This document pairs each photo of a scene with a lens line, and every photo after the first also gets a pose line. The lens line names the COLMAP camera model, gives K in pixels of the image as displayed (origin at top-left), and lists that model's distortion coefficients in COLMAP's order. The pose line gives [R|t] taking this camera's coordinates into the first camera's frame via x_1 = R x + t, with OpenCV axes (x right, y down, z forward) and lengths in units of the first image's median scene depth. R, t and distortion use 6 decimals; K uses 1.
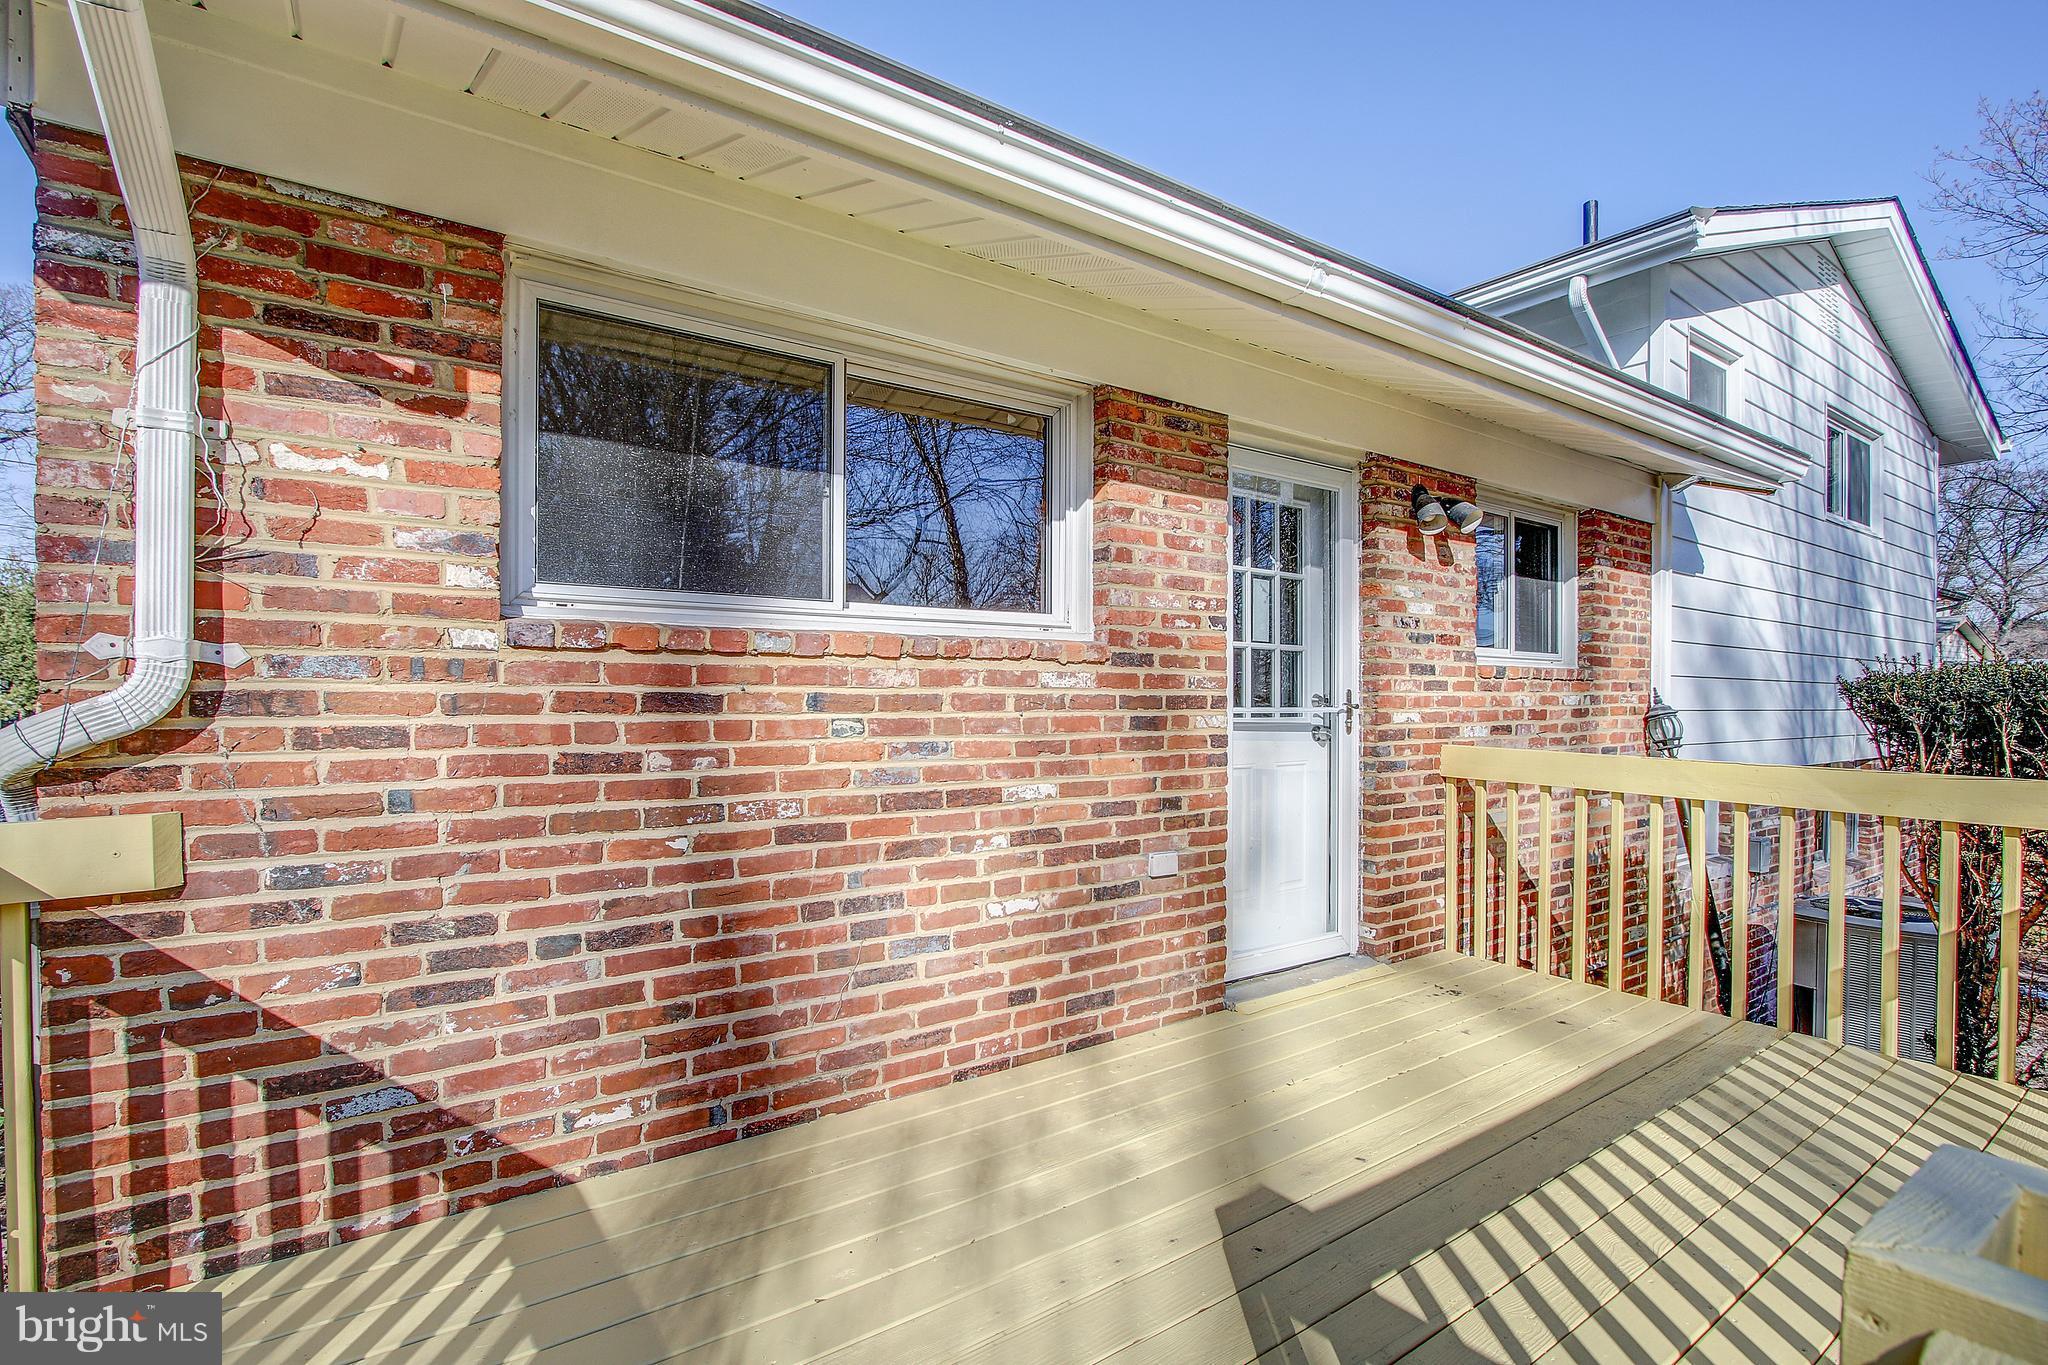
lens RADIAL K [[955.2, 0, 960.7], [0, 955.2, 690.1], [0, 0, 1]] dist [-0.000130, 0.000015]
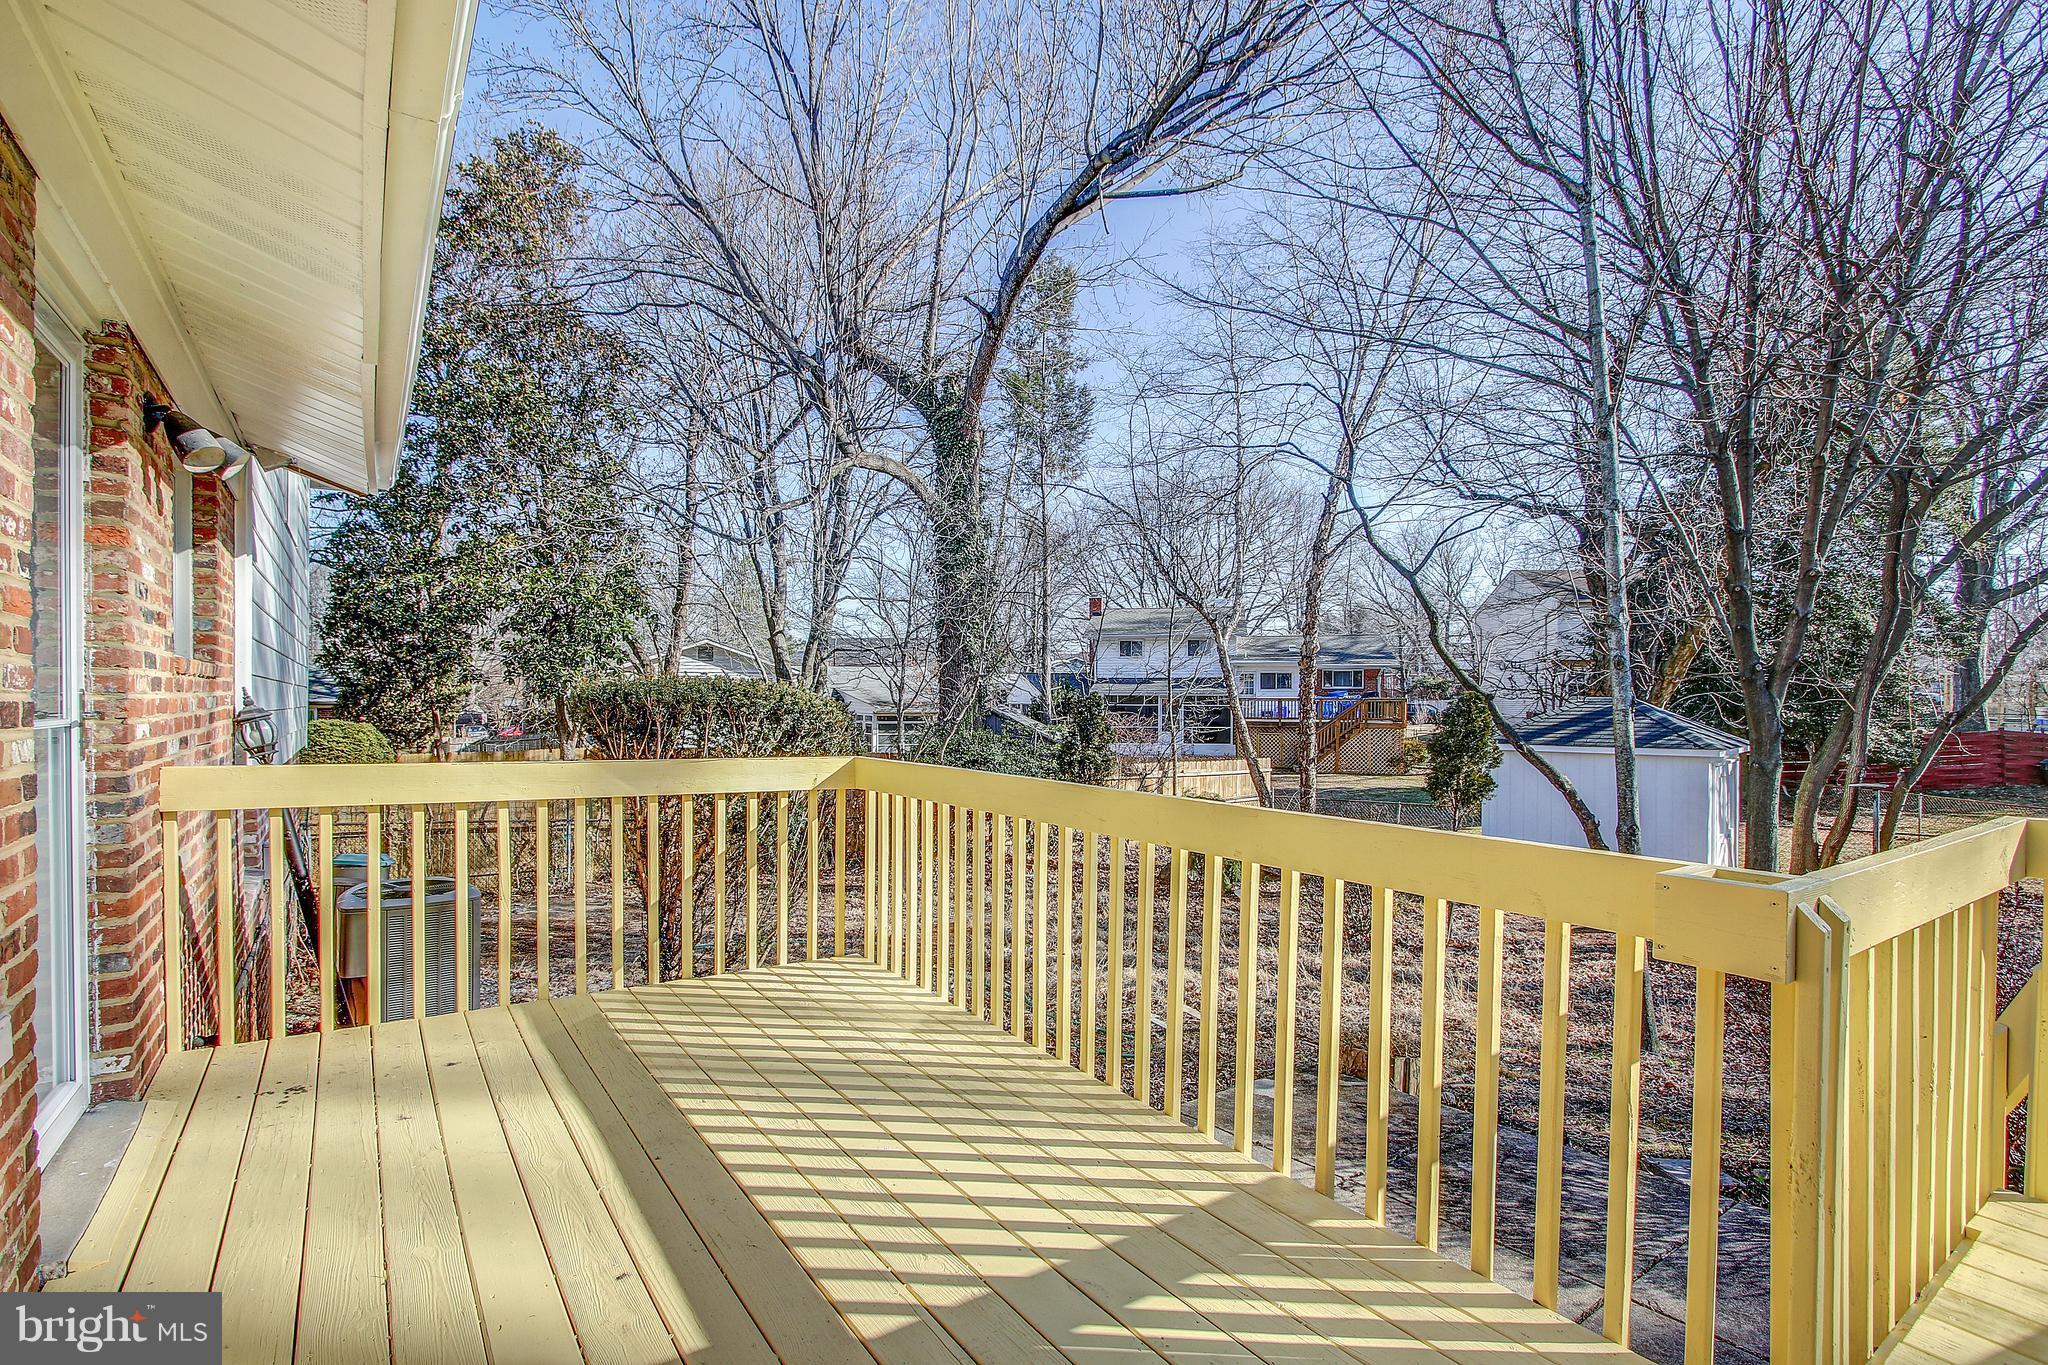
lens RADIAL K [[976.9, 0, 1024.0], [0, 976.9, 682.5], [0, 0, 1]] dist [0.000556, 0.000218]
pose [[-0.004661, 0.011785, 0.999920, -0.260073], [-0.008736, 0.999892, -0.011826, -0.003116], [-0.999951, -0.008790, -0.004558, 0.416390]]
